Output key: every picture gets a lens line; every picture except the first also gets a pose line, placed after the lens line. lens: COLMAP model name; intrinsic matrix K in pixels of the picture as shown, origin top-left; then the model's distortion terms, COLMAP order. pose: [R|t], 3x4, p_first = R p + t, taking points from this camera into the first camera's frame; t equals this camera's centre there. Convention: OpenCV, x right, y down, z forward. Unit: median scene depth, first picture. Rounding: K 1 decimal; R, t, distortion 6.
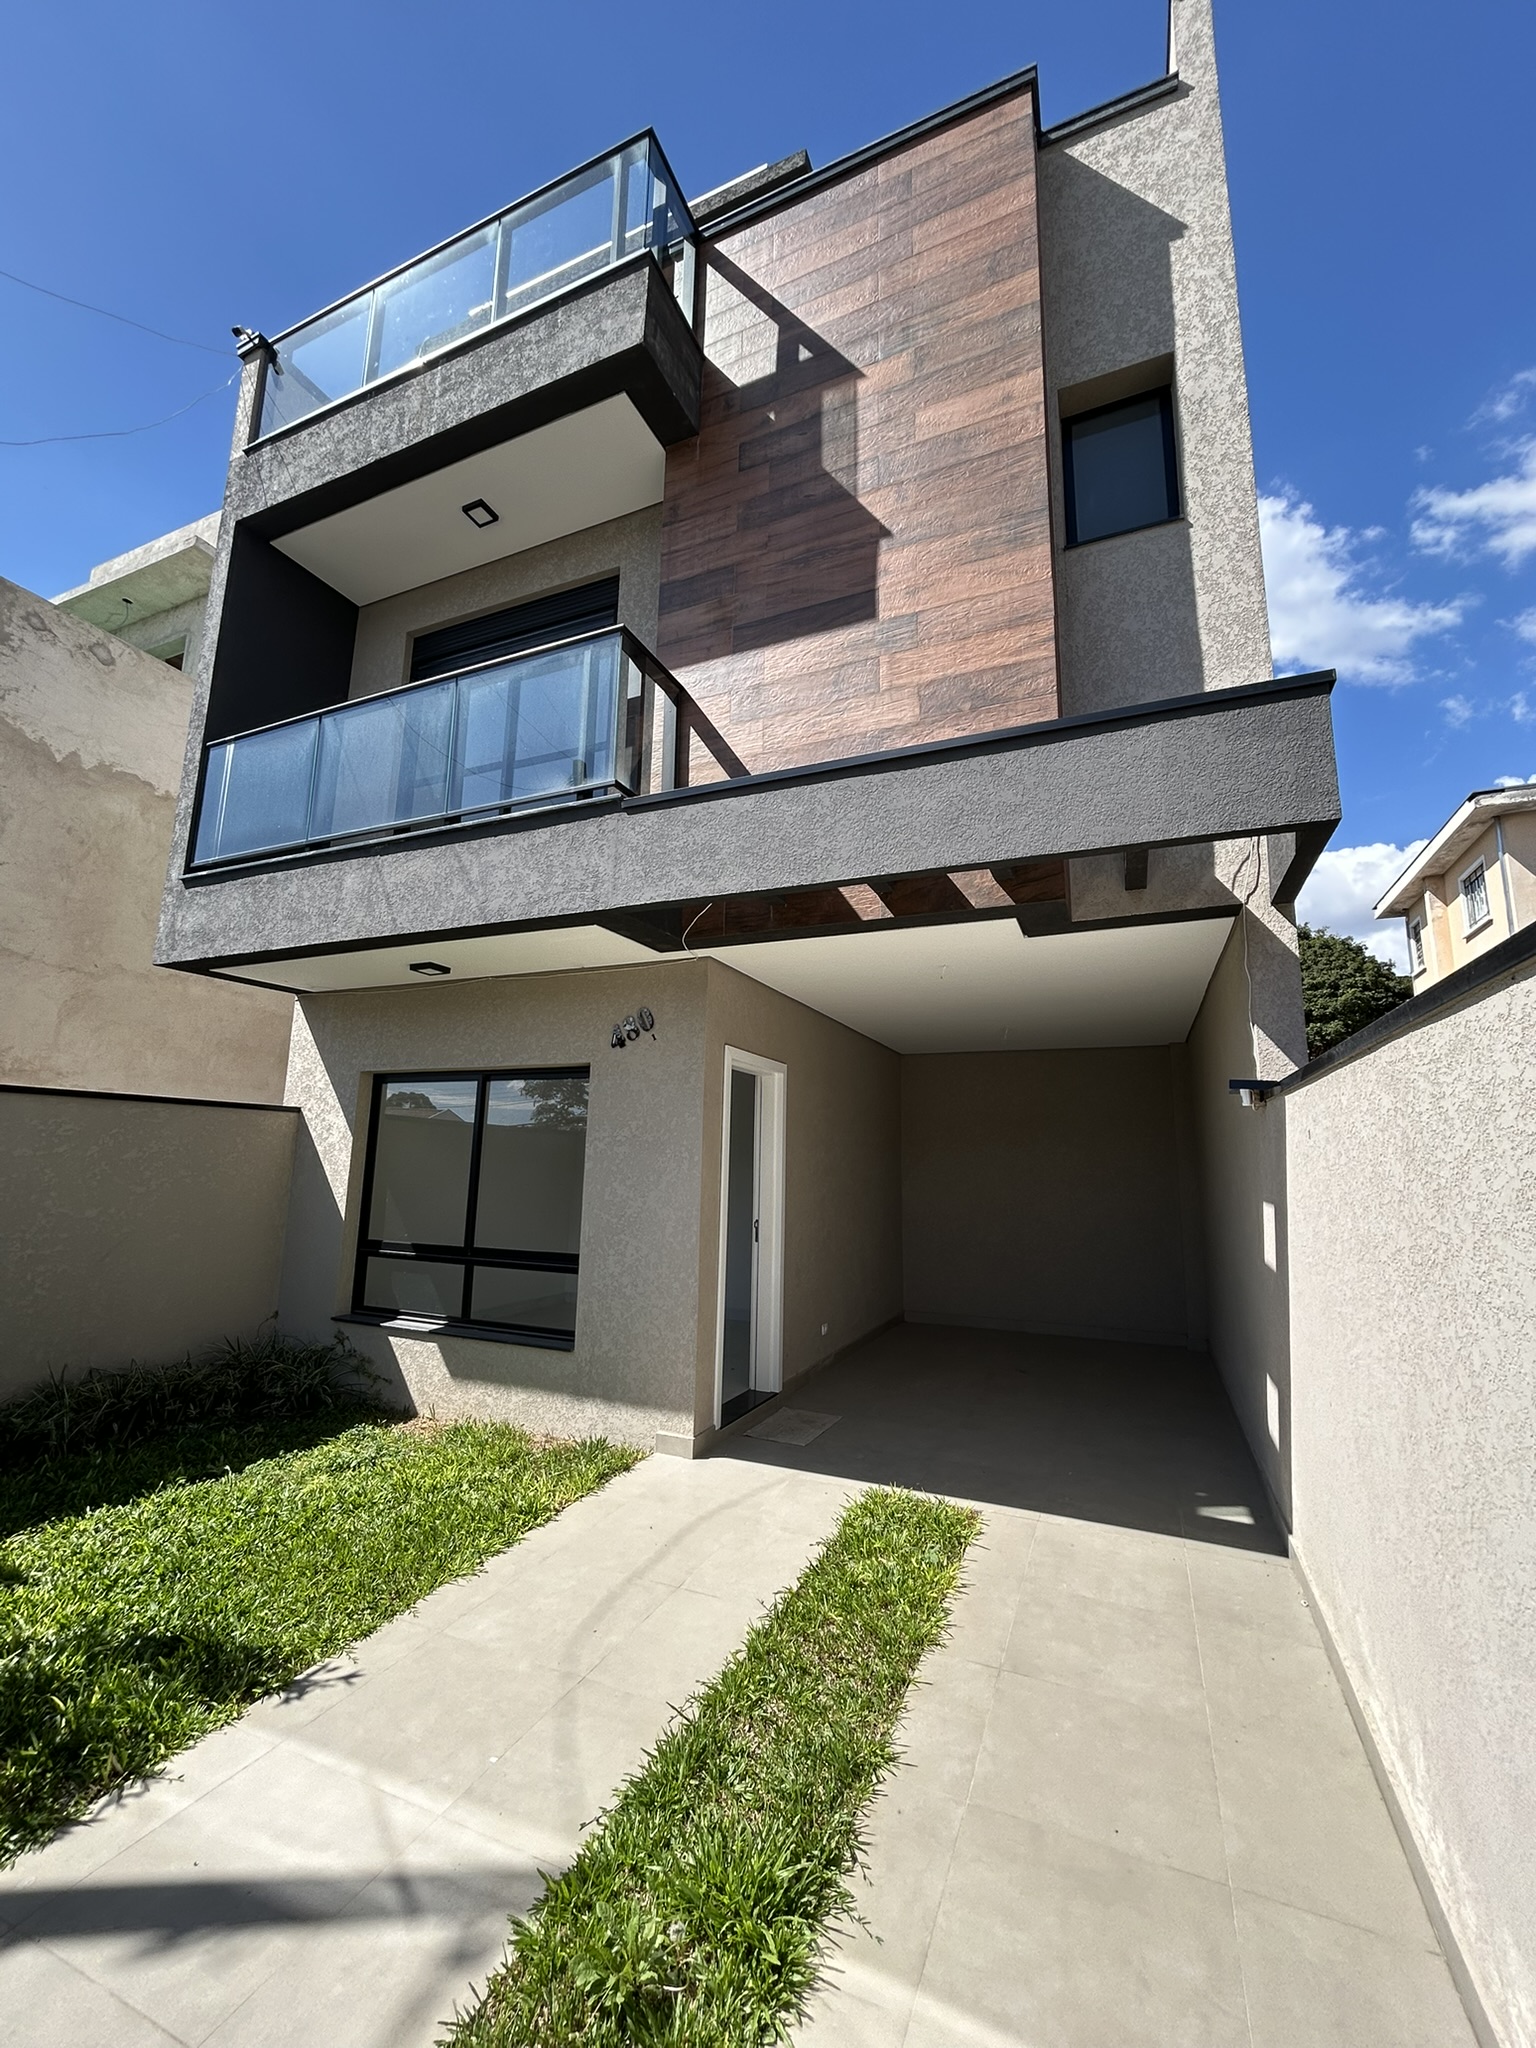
lens RADIAL K [[828.3, 0, 773.2], [0, 828.3, 1021.9], [0, 0, 1]] dist [0.002928, -0.000228]
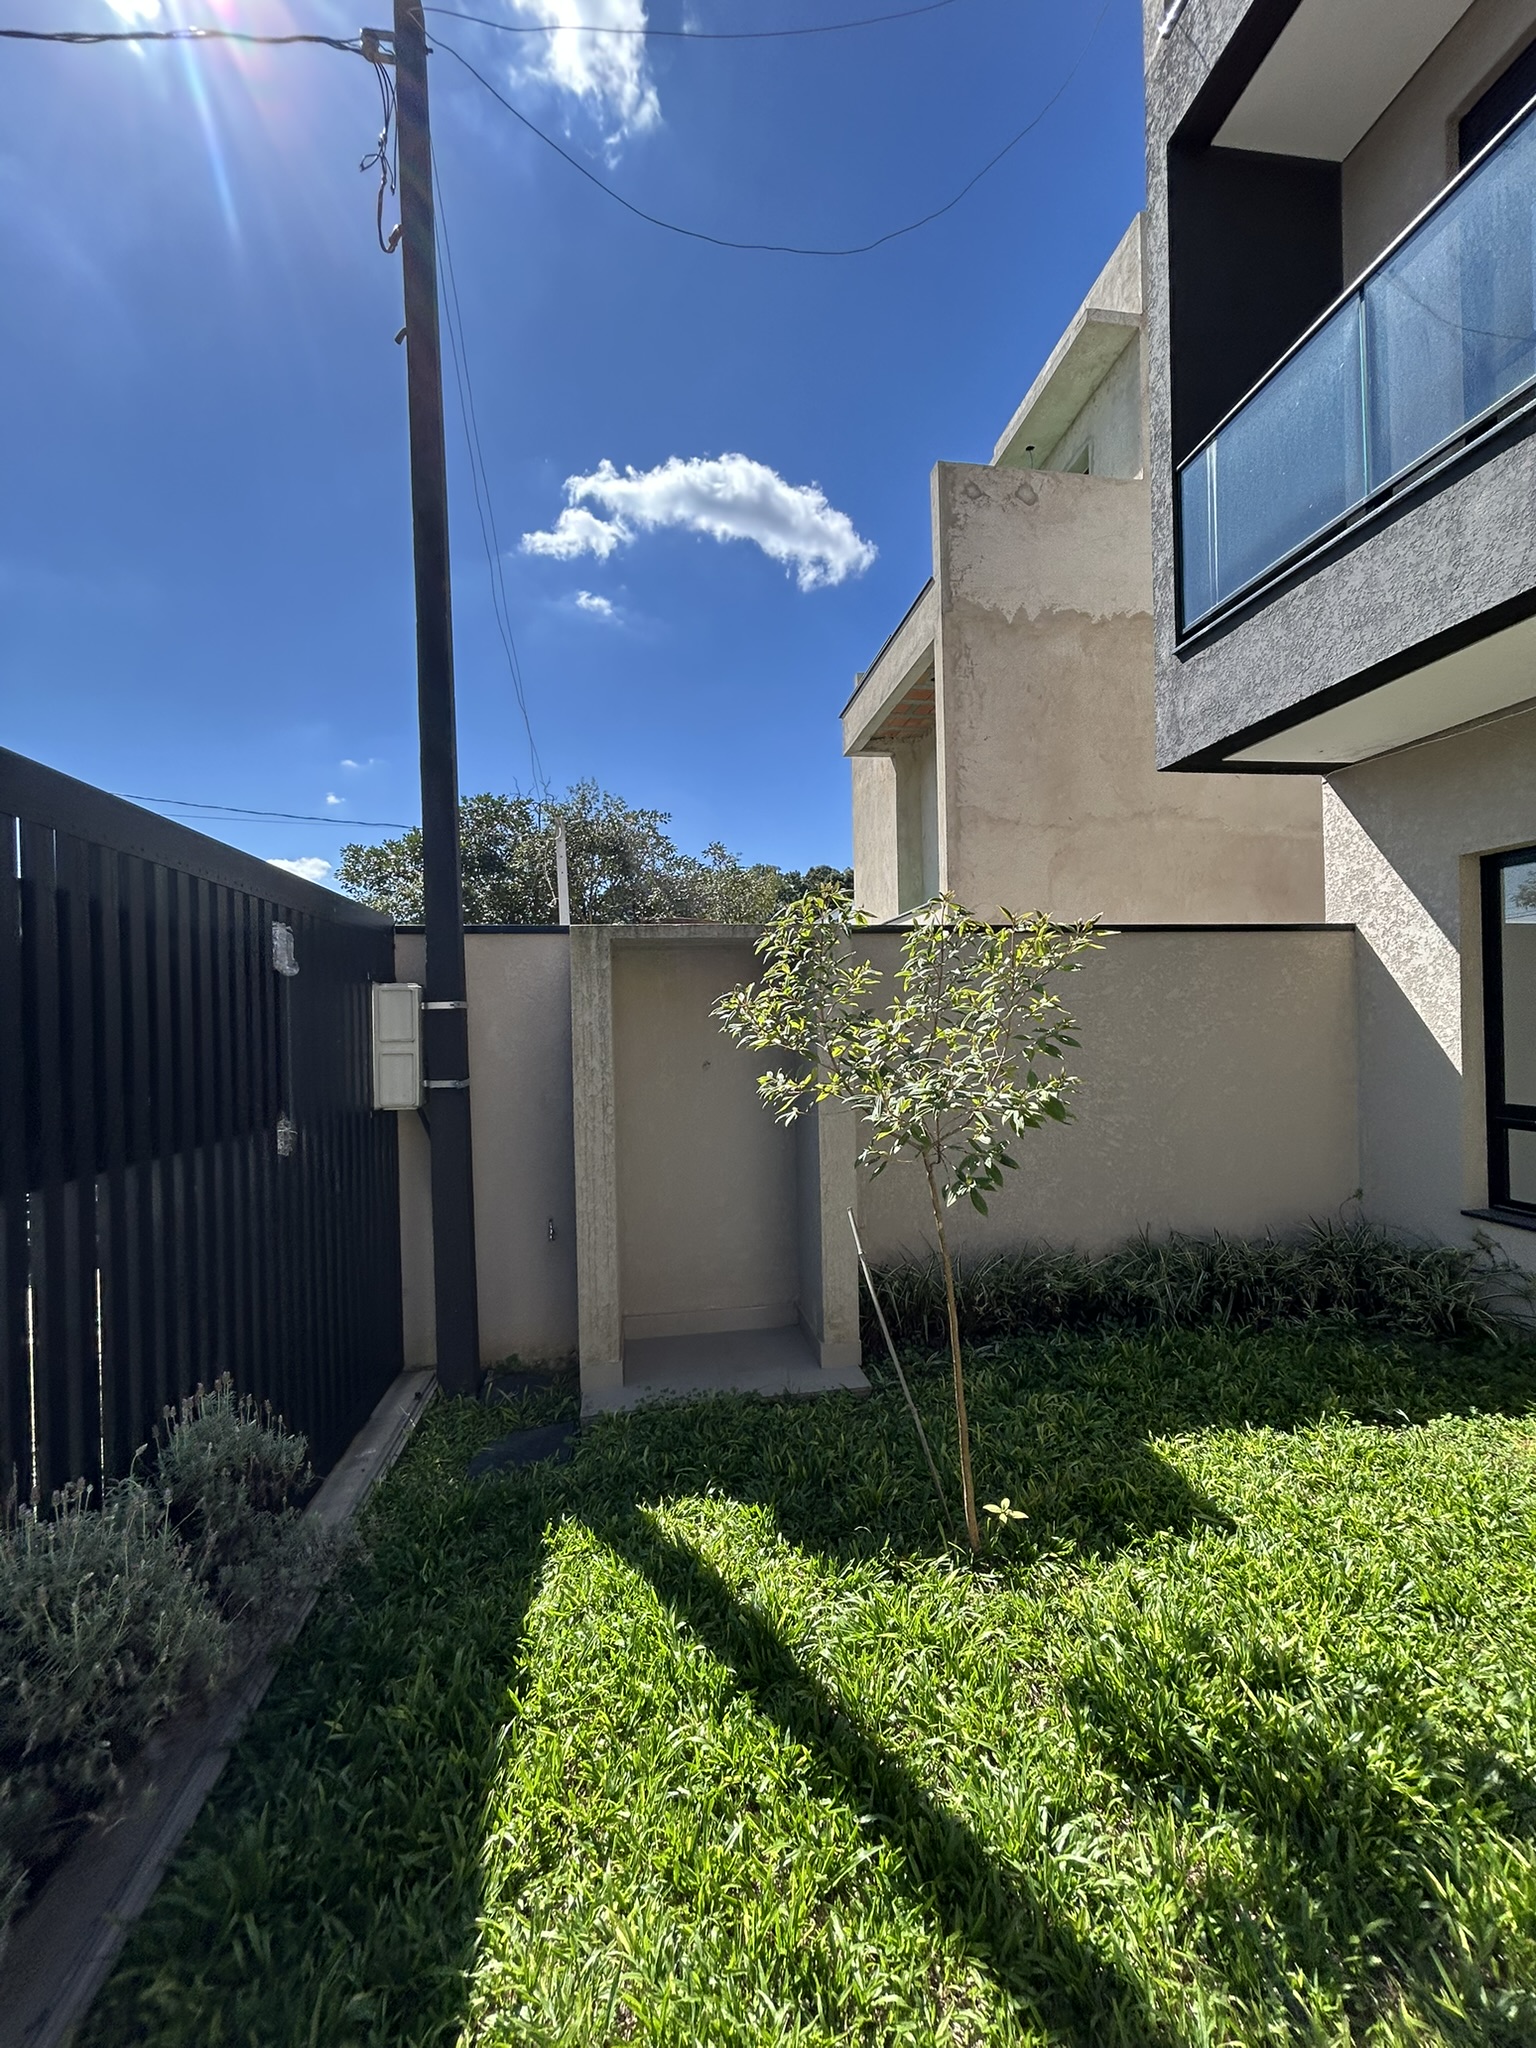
lens RADIAL K [[828.3, 0, 764.3], [0, 828.3, 1025.1], [0, 0, 1]] dist [0.002928, -0.000228]
pose [[0.533922, -0.029004, -0.845036, -0.307992], [0.175736, 0.981394, 0.077352, 0.056516], [0.827070, -0.189803, 0.529085, 0.216251]]
